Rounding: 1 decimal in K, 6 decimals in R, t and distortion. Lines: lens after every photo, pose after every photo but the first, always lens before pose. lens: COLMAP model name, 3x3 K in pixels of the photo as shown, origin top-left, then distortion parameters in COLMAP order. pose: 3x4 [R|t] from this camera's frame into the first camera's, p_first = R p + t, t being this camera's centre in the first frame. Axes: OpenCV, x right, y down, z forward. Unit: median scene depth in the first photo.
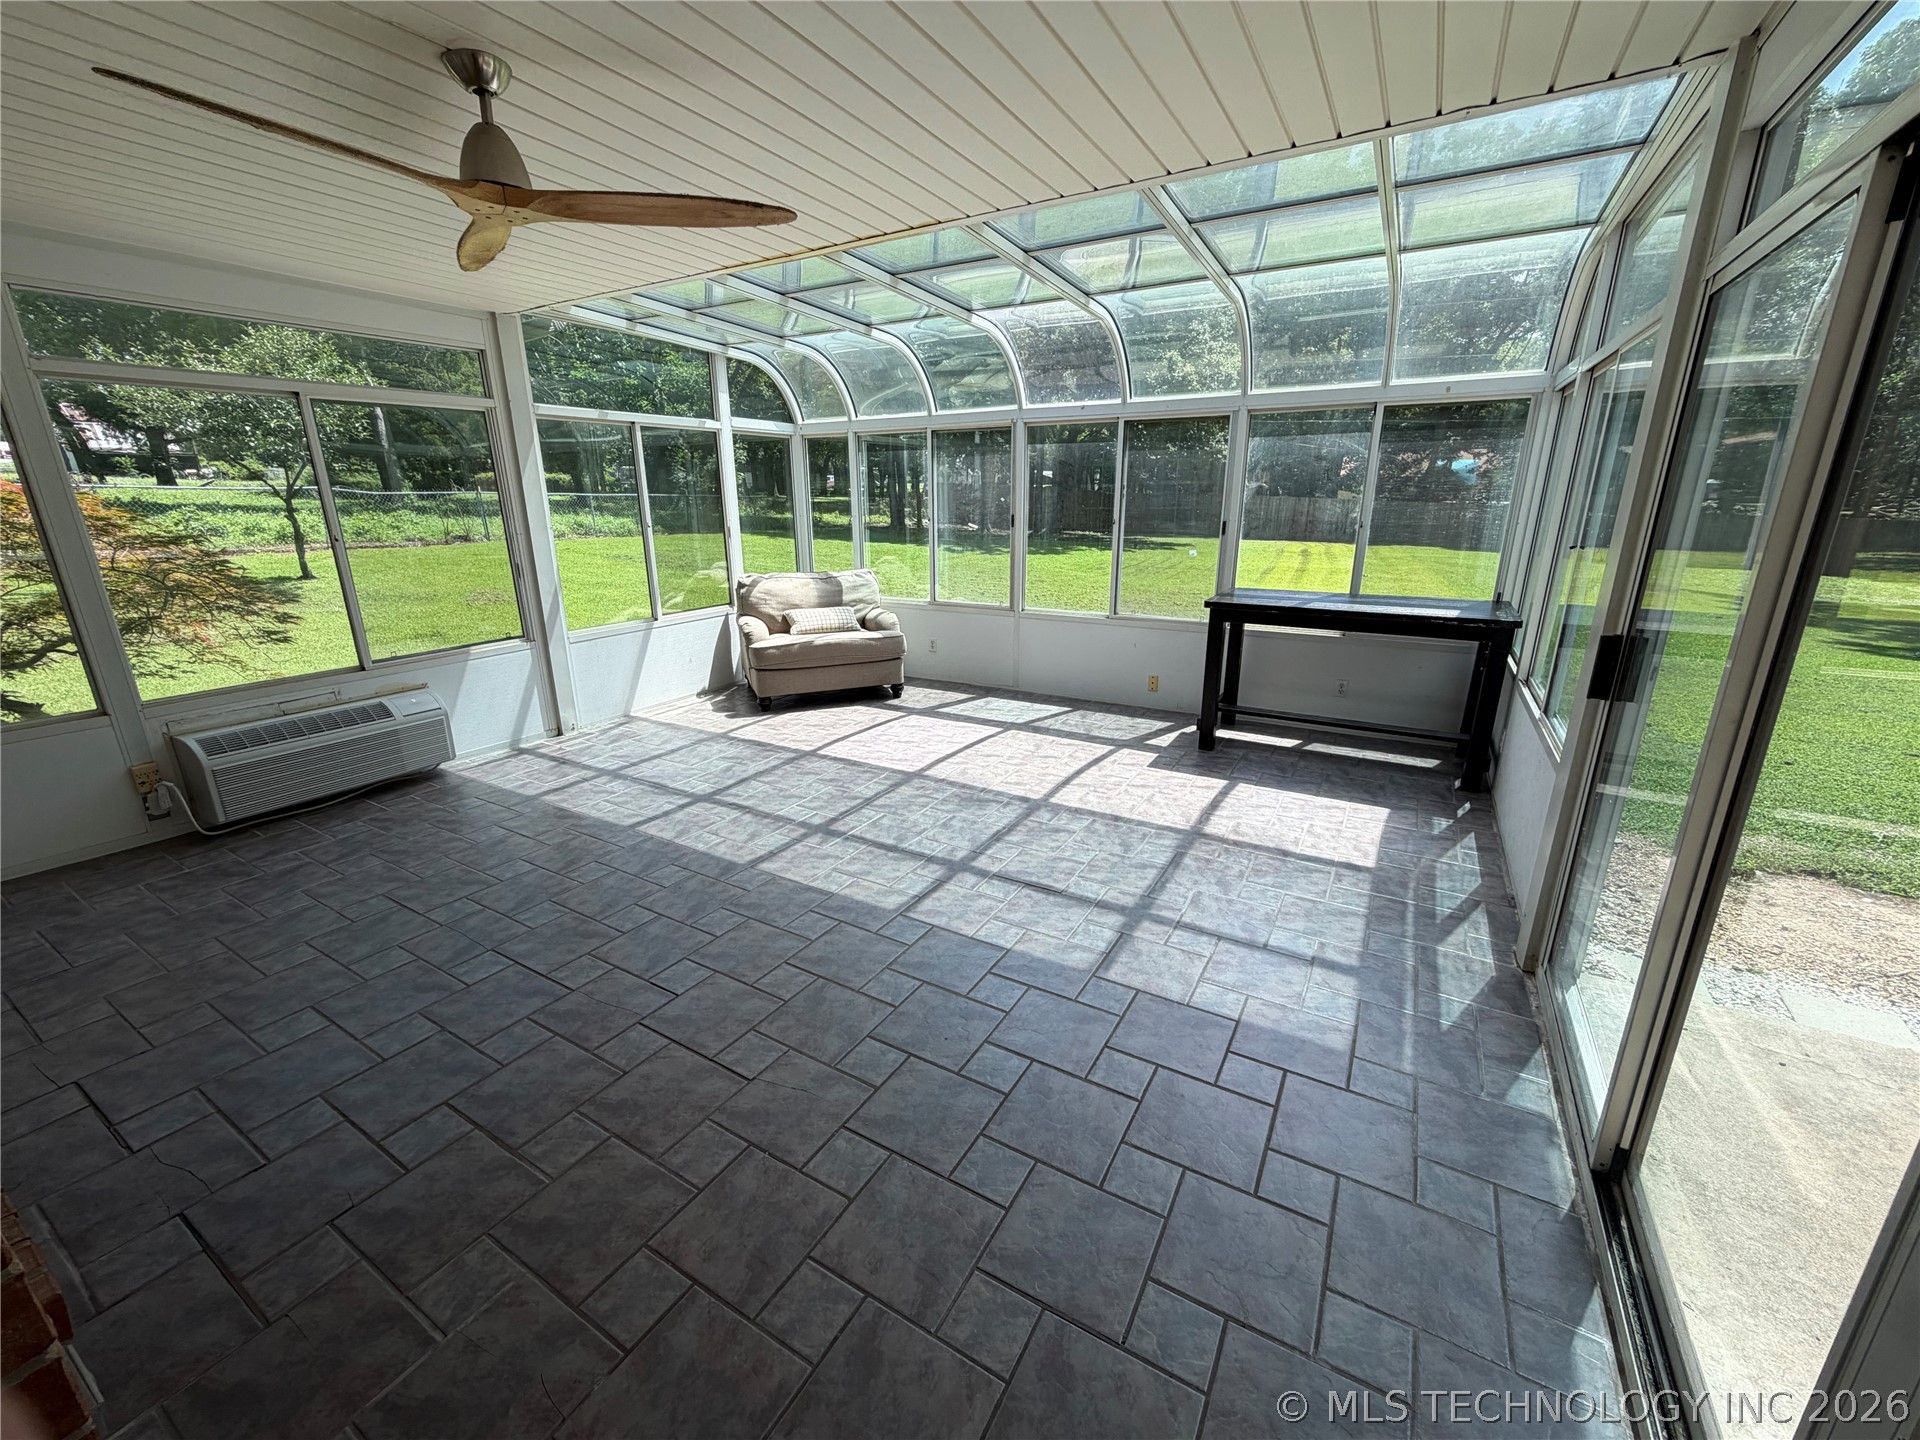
lens RADIAL K [[767.8, 0, 954.9], [0, 767.8, 720.7], [0, 0, 1]] dist [-0.000379, 0.000054]
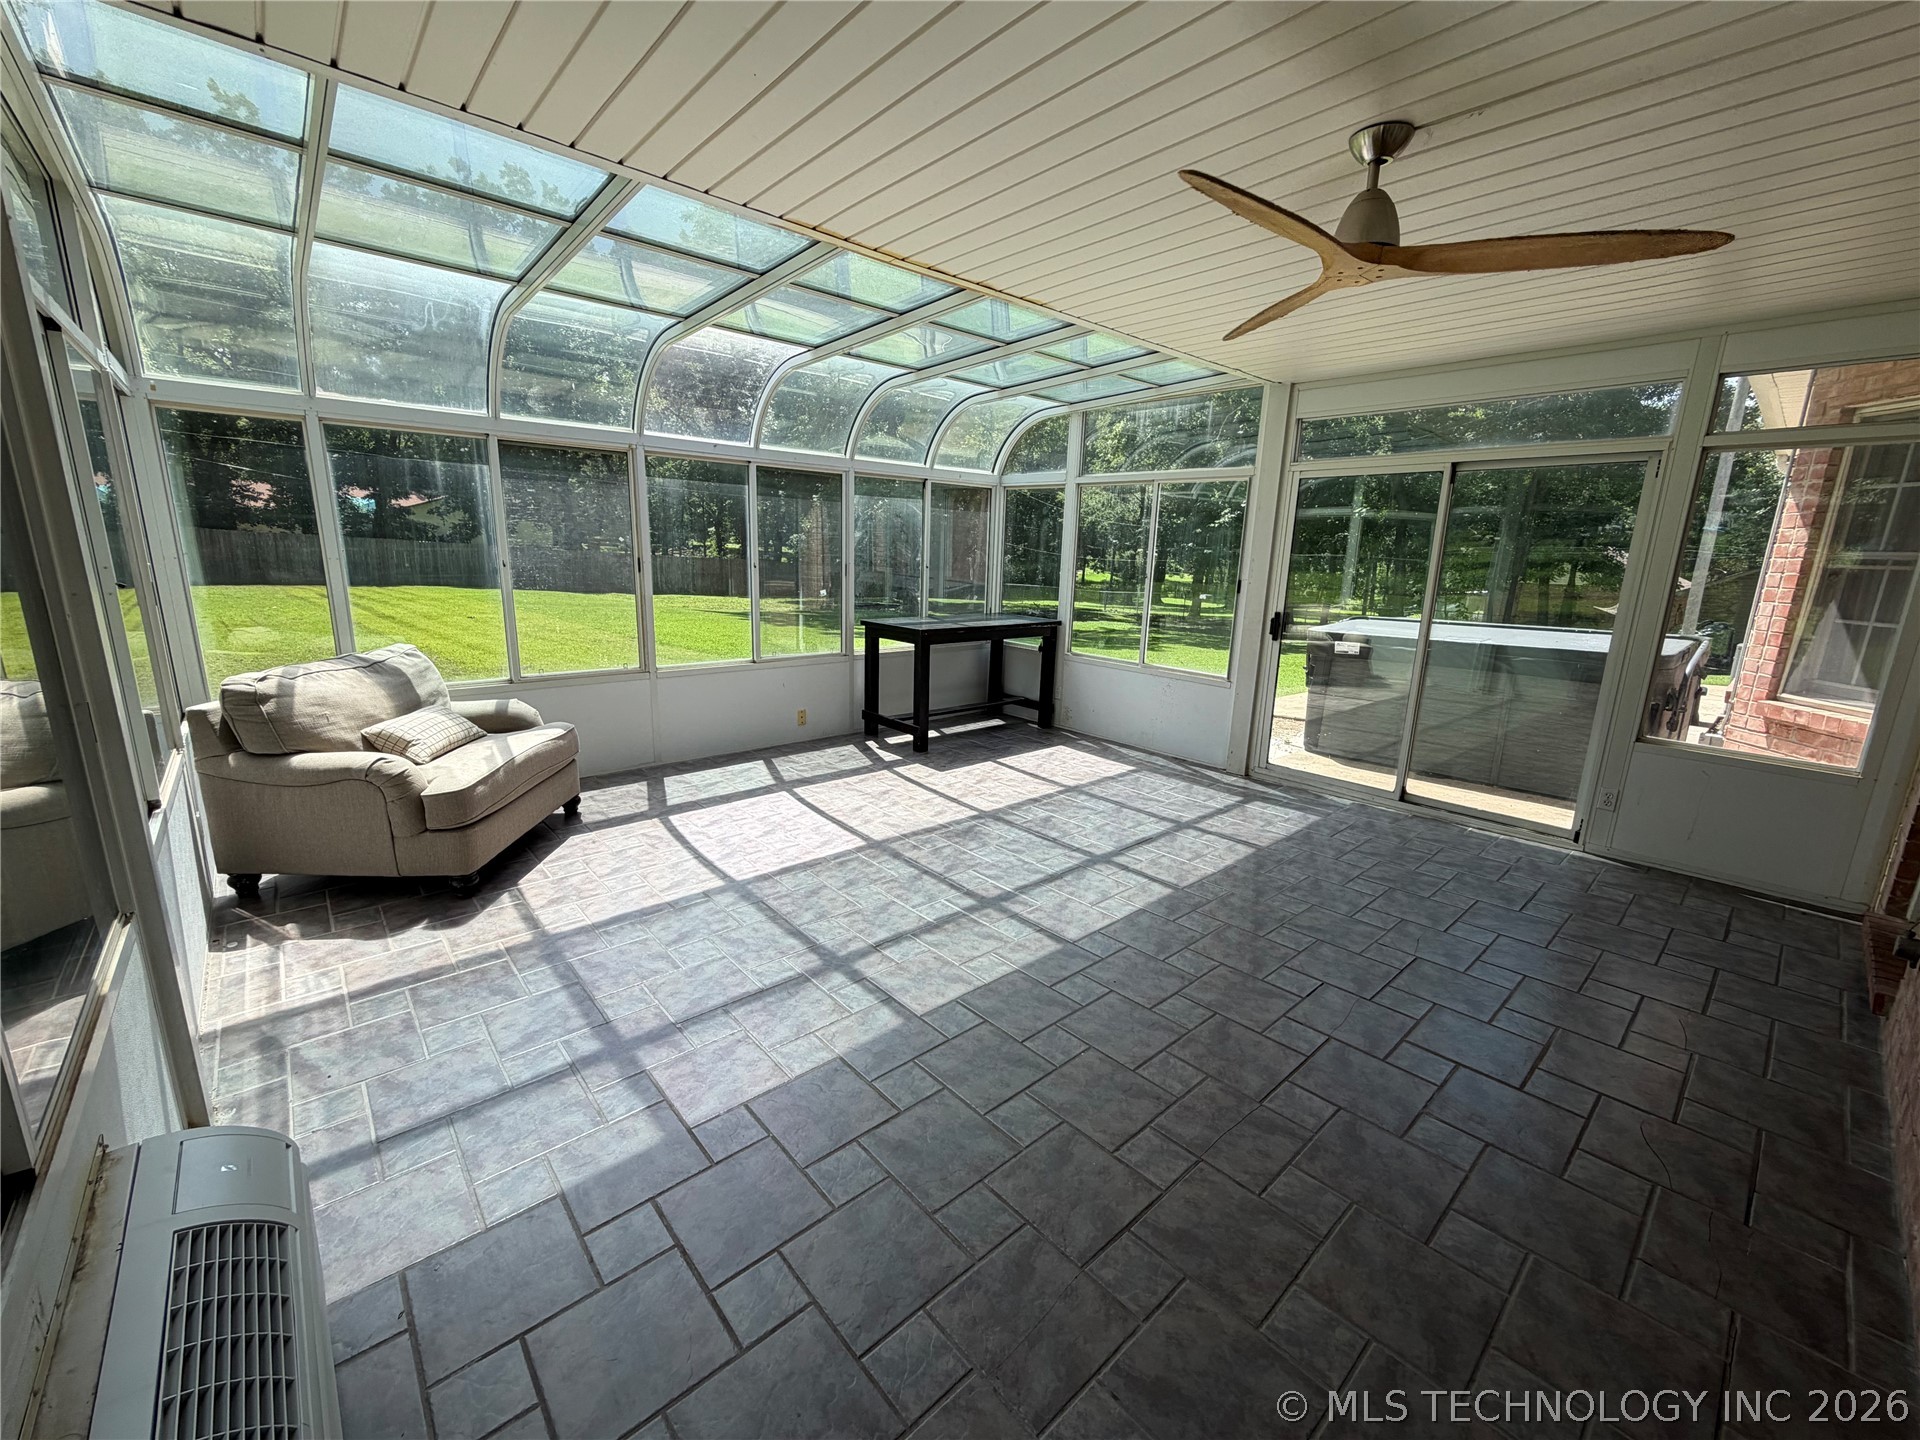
lens RADIAL K [[767.8, 0, 954.9], [0, 767.8, 720.7], [0, 0, 1]] dist [-0.000379, 0.000054]
pose [[0.305512, -0.197516, 0.931477, -0.809280], [0.241129, 0.962411, 0.124988, -0.154728], [-0.921151, 0.186421, 0.341655, 0.559666]]
